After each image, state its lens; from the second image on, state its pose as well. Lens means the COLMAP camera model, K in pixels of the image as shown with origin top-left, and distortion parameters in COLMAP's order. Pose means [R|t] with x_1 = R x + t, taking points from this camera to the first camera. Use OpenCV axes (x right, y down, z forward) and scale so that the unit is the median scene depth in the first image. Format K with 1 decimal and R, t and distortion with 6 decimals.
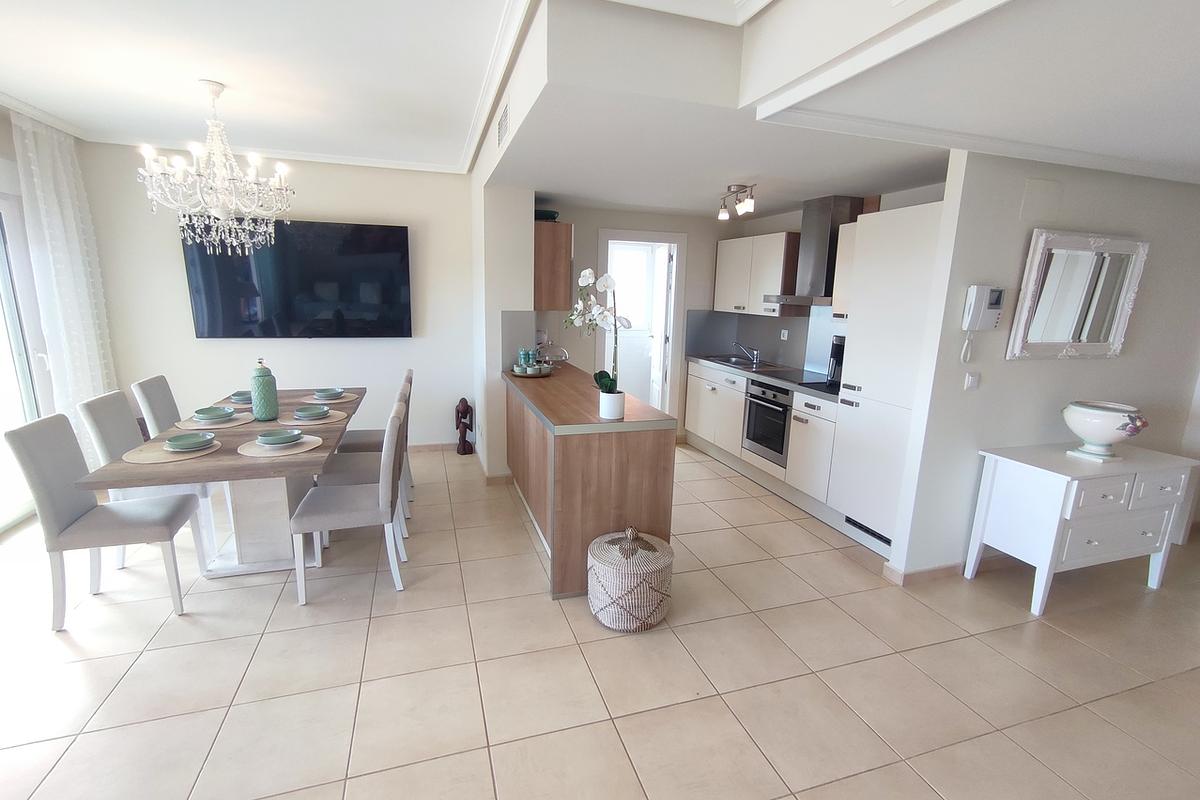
lens RADIAL K [[538.3, 0, 599.1], [0, 538.3, 400.1], [0, 0, 1]] dist [-0.006713, 0.001136]
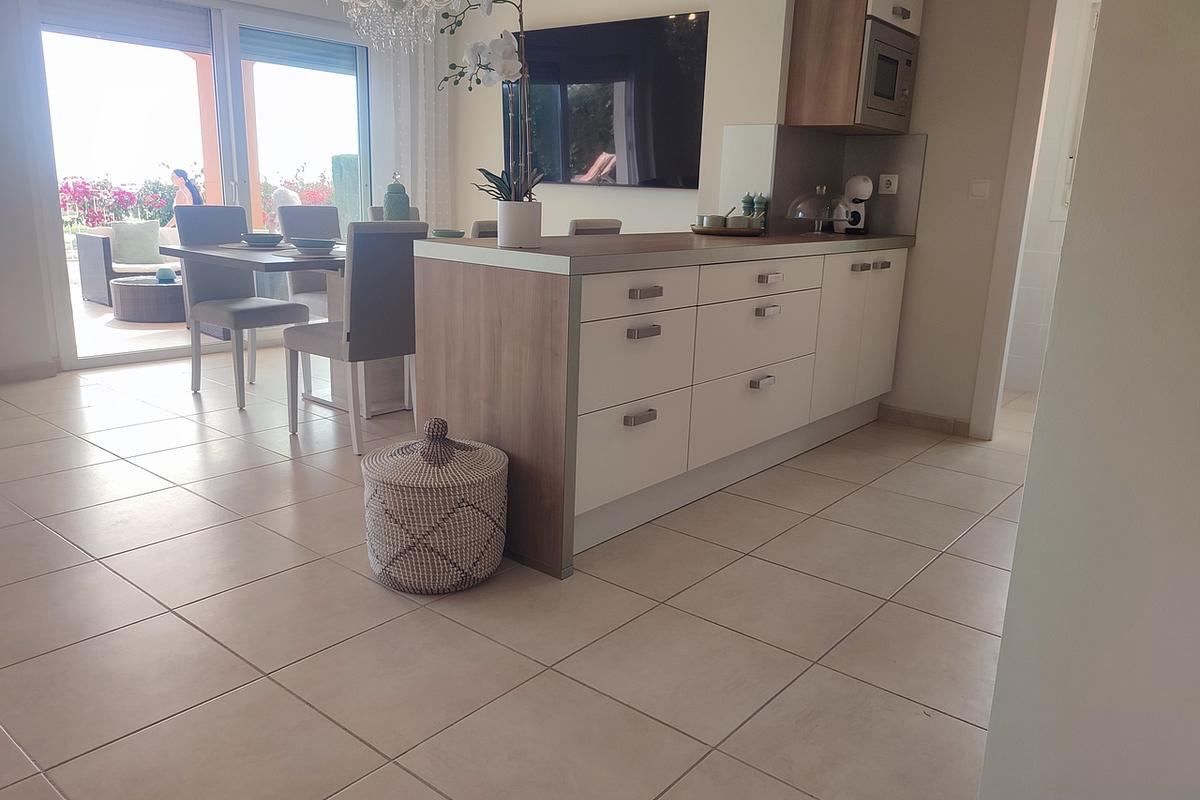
lens RADIAL K [[870.8, 0, 609.5], [0, 870.8, 398.5], [0, 0, 1]] dist [0.035312, -0.031805]
pose [[0.546254, 0.193500, -0.814963, 0.769952], [-0.191636, 0.976016, 0.103290, 0.067483], [0.815403, 0.099753, 0.570234, 0.505771]]
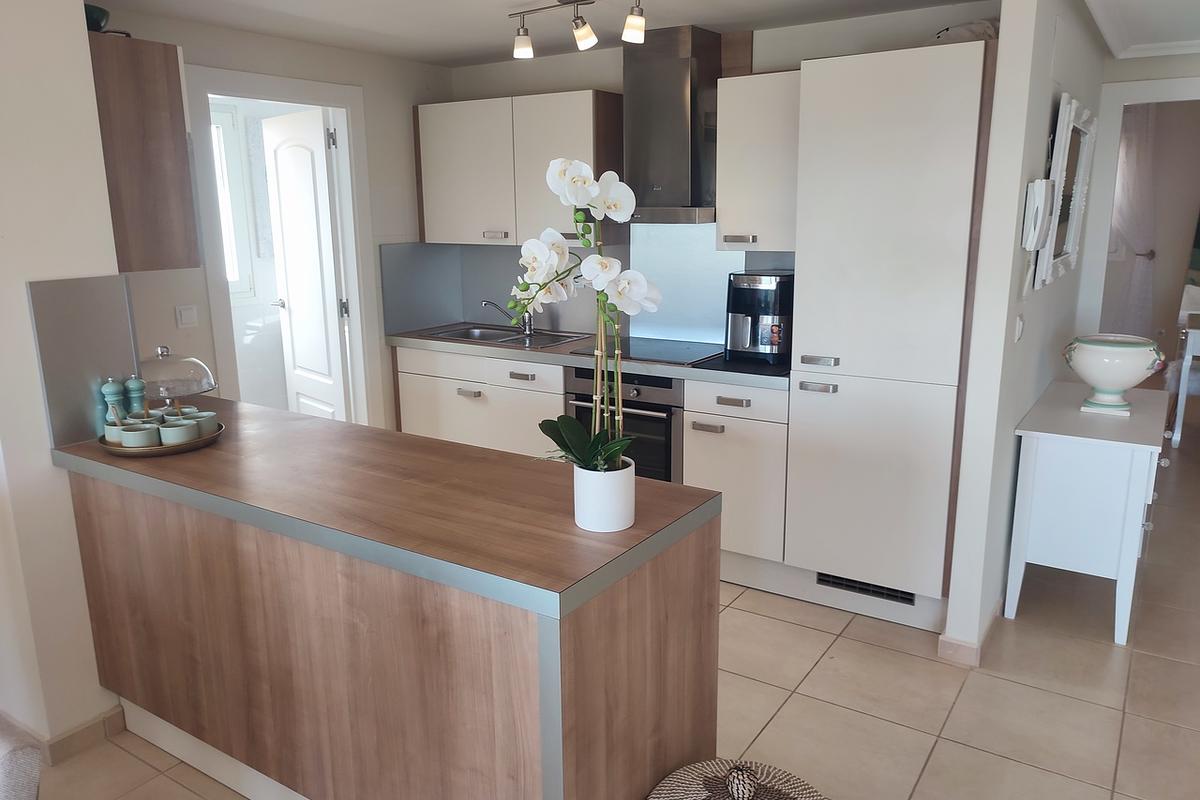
lens RADIAL K [[870.8, 0, 591.0], [0, 870.8, 402.7], [0, 0, 1]] dist [0.035312, -0.031805]
pose [[0.785981, -0.172037, 0.593833, -0.324415], [0.155682, 0.984627, 0.079197, -0.100539], [-0.598329, 0.030201, 0.800681, 0.420047]]
